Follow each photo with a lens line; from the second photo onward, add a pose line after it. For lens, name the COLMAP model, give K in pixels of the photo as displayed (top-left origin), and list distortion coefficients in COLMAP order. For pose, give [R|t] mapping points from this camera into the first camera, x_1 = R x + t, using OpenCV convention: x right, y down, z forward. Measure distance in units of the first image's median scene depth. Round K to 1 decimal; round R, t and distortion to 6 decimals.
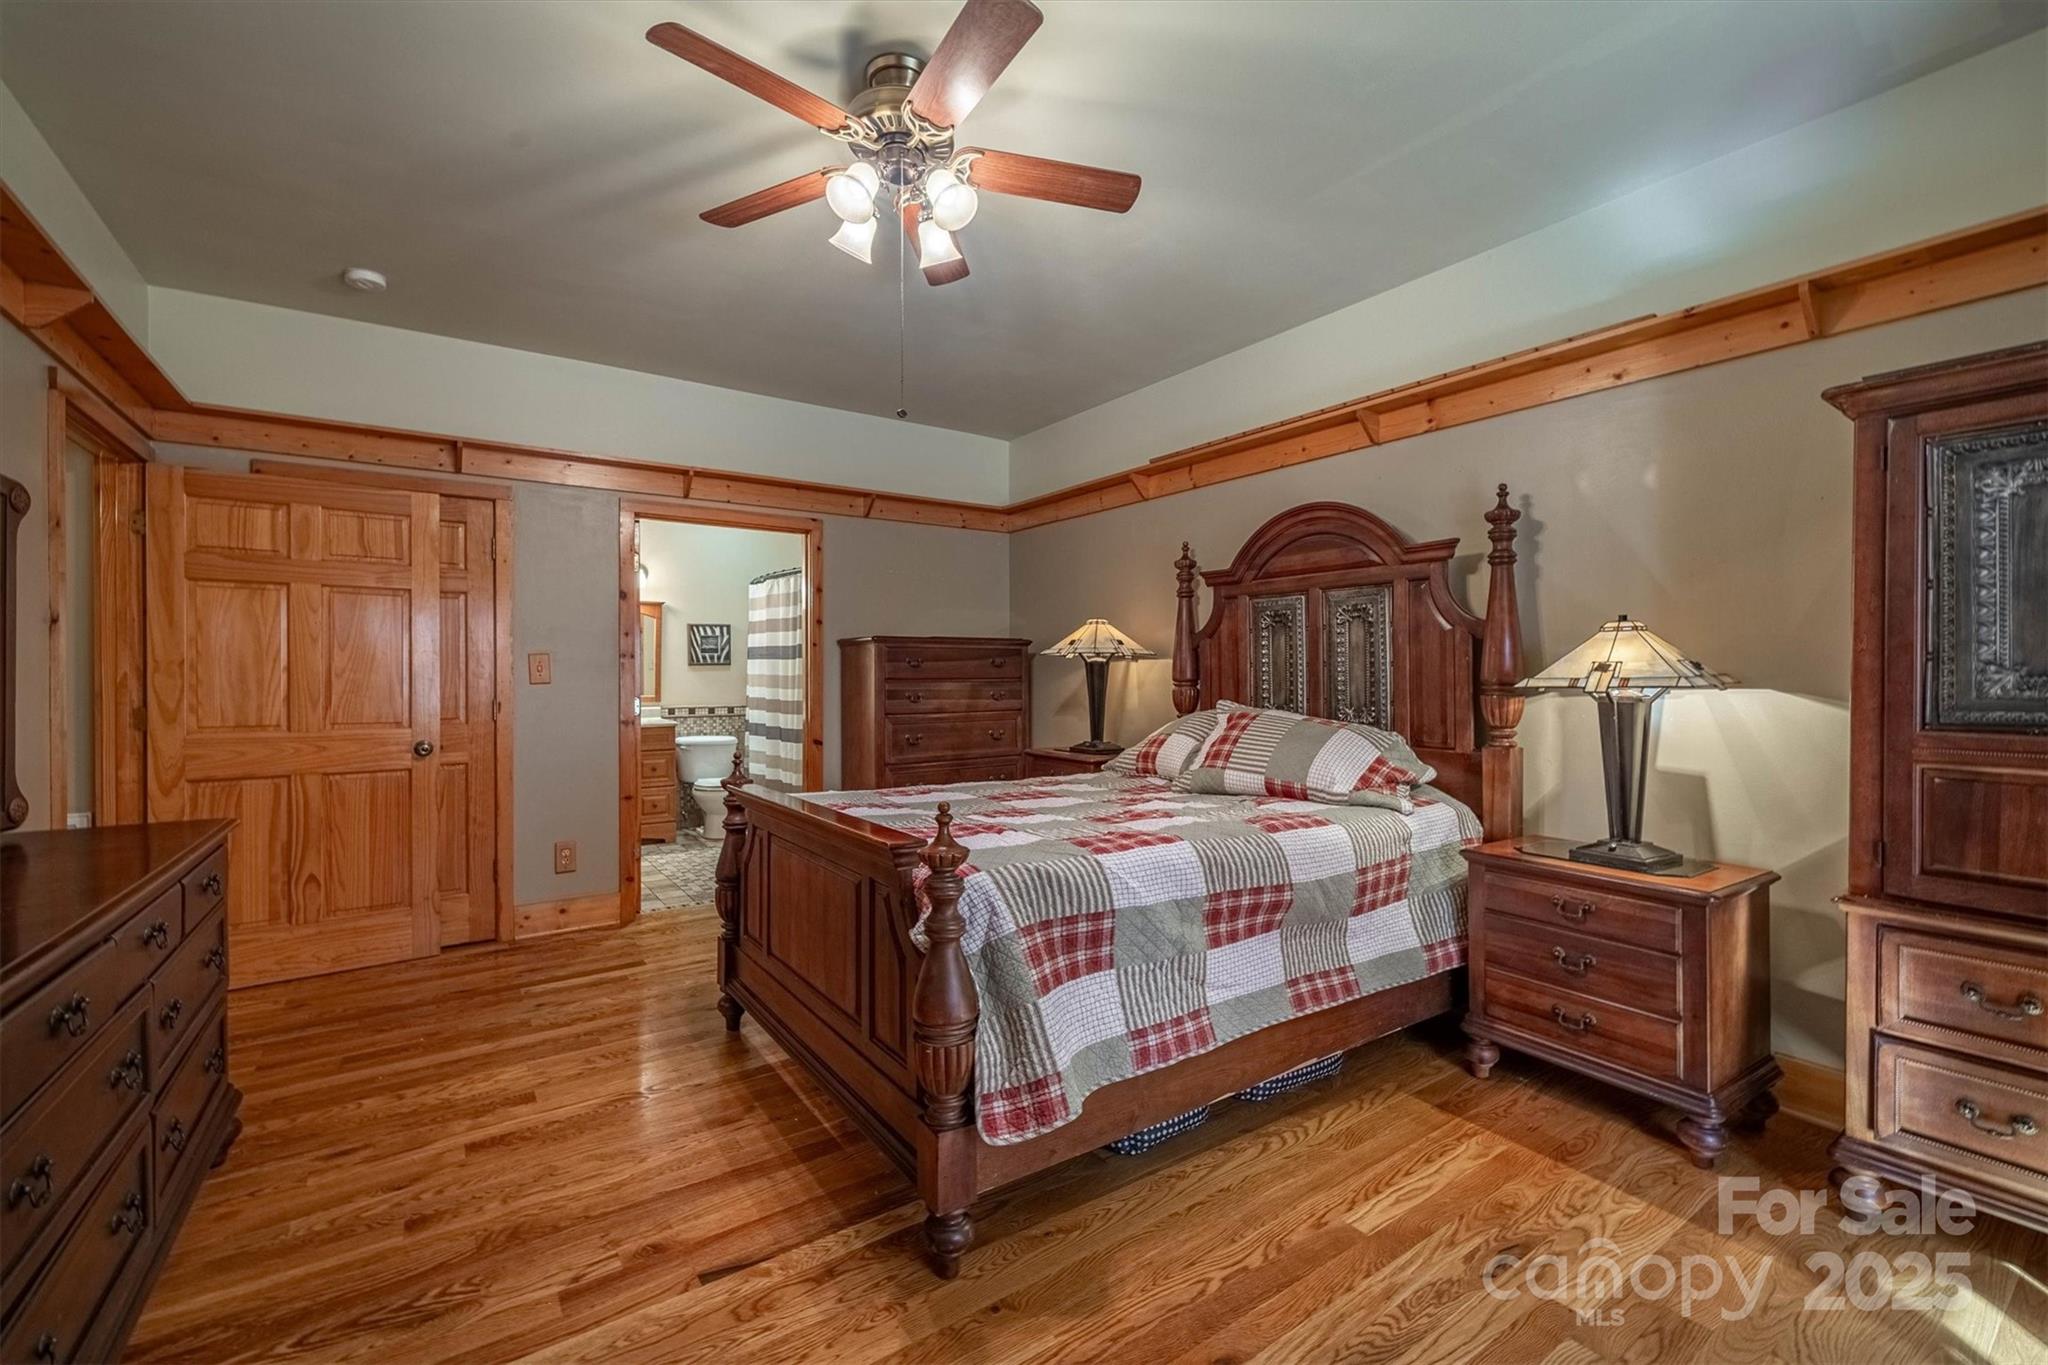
lens RADIAL K [[856.9, 0, 1024.0], [0, 856.9, 682.5], [0, 0, 1]] dist [0.000056, 0.000155]
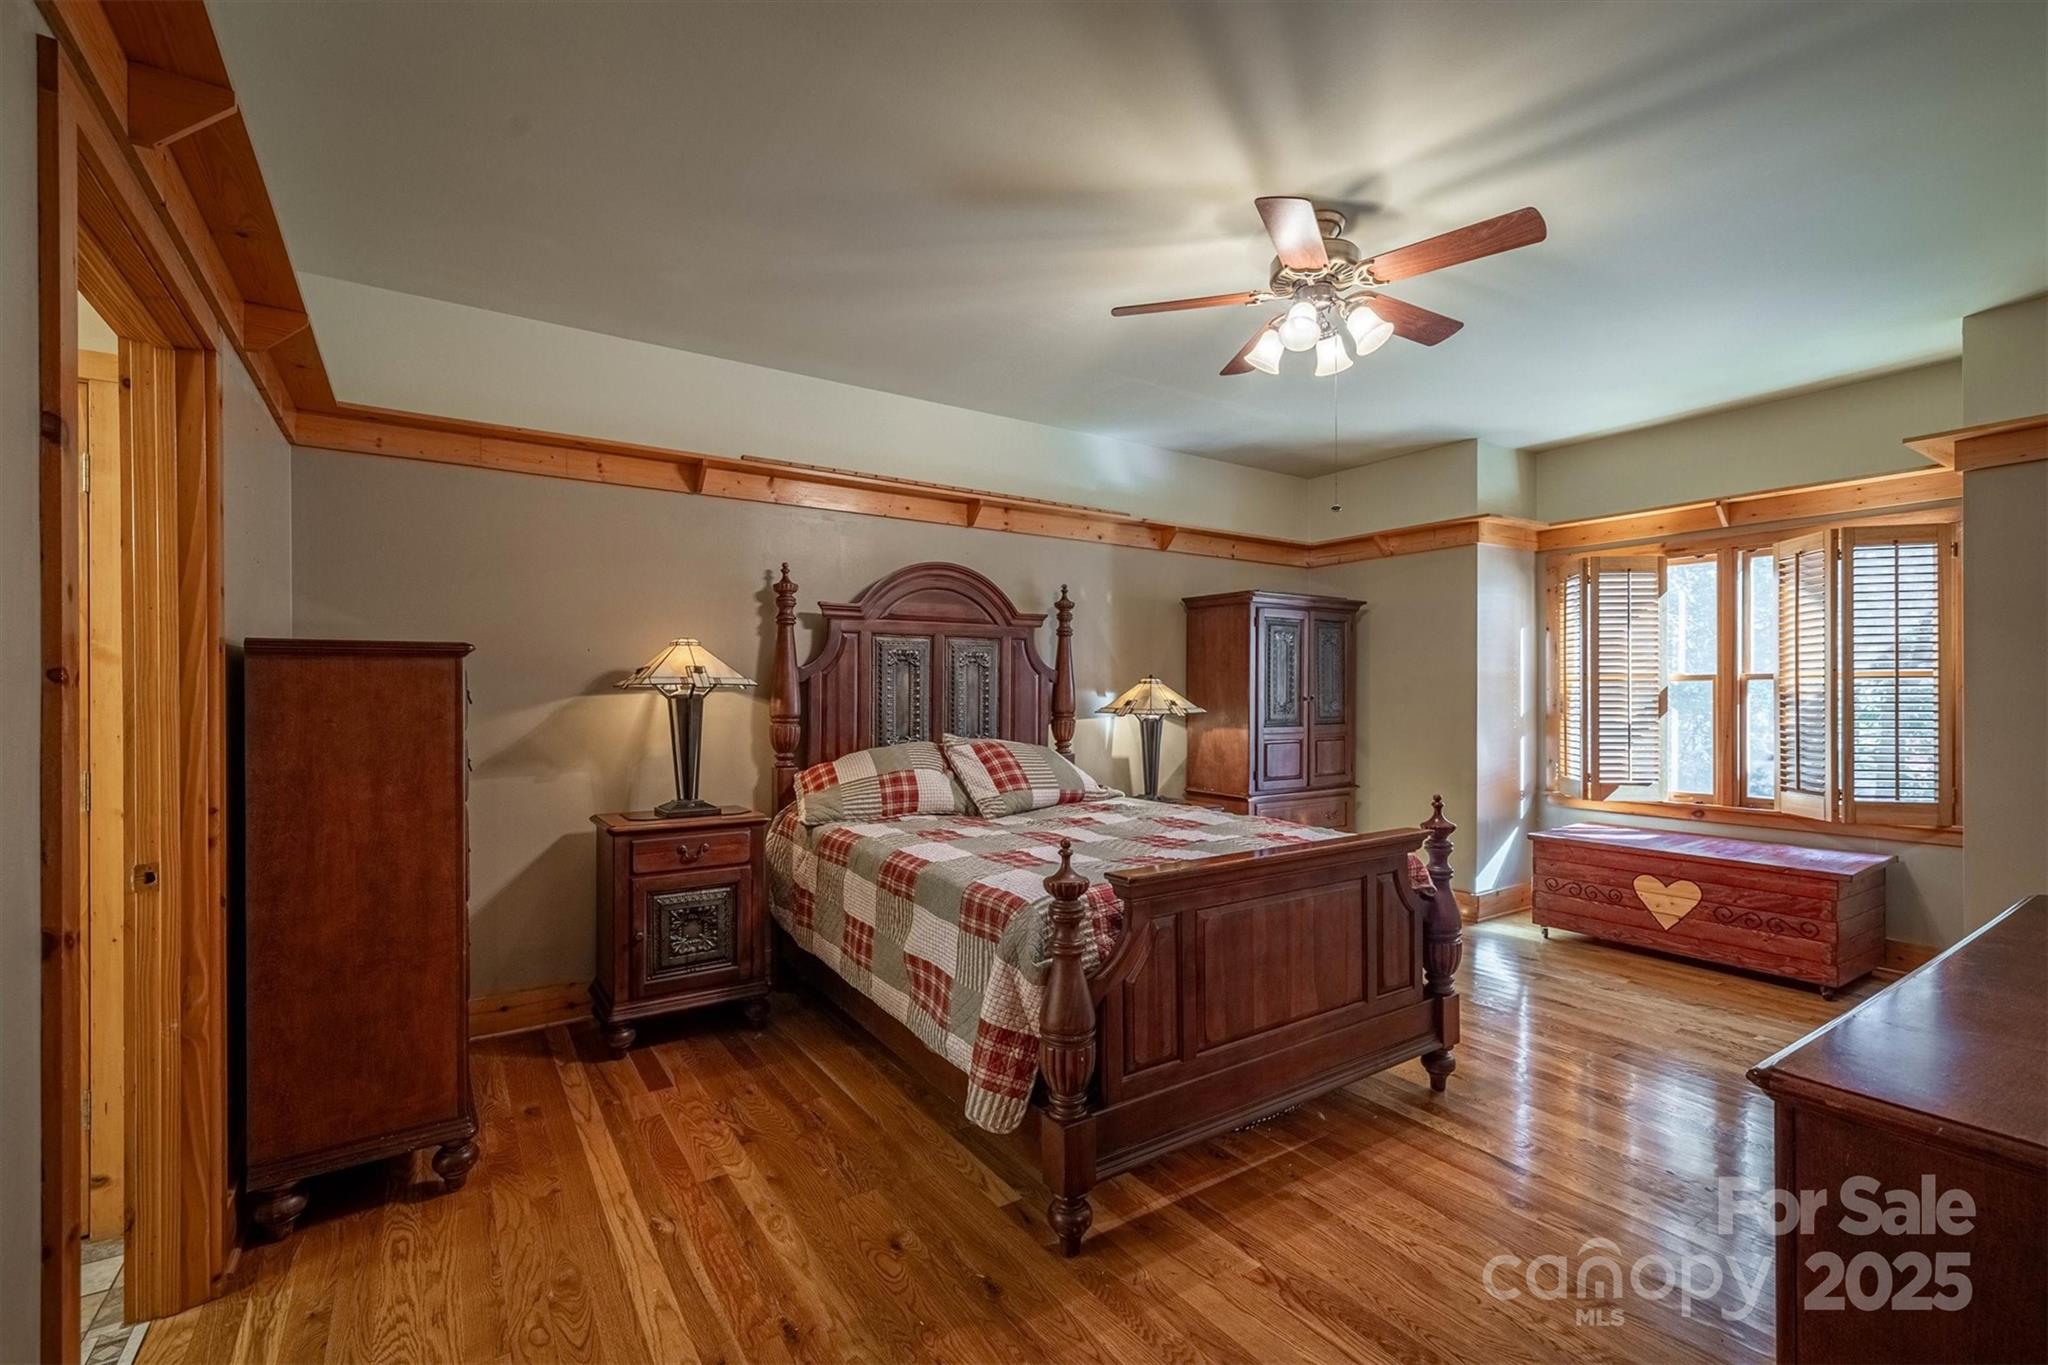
lens RADIAL K [[898.5, 0, 1024.0], [0, 898.5, 682.5], [0, 0, 1]] dist [-0.001122, 0.000382]
pose [[0.014570, 0.010690, 0.999837, -0.865262], [0.008672, 0.999904, -0.010818, -0.029061], [-0.999856, 0.008828, 0.014475, 0.842941]]
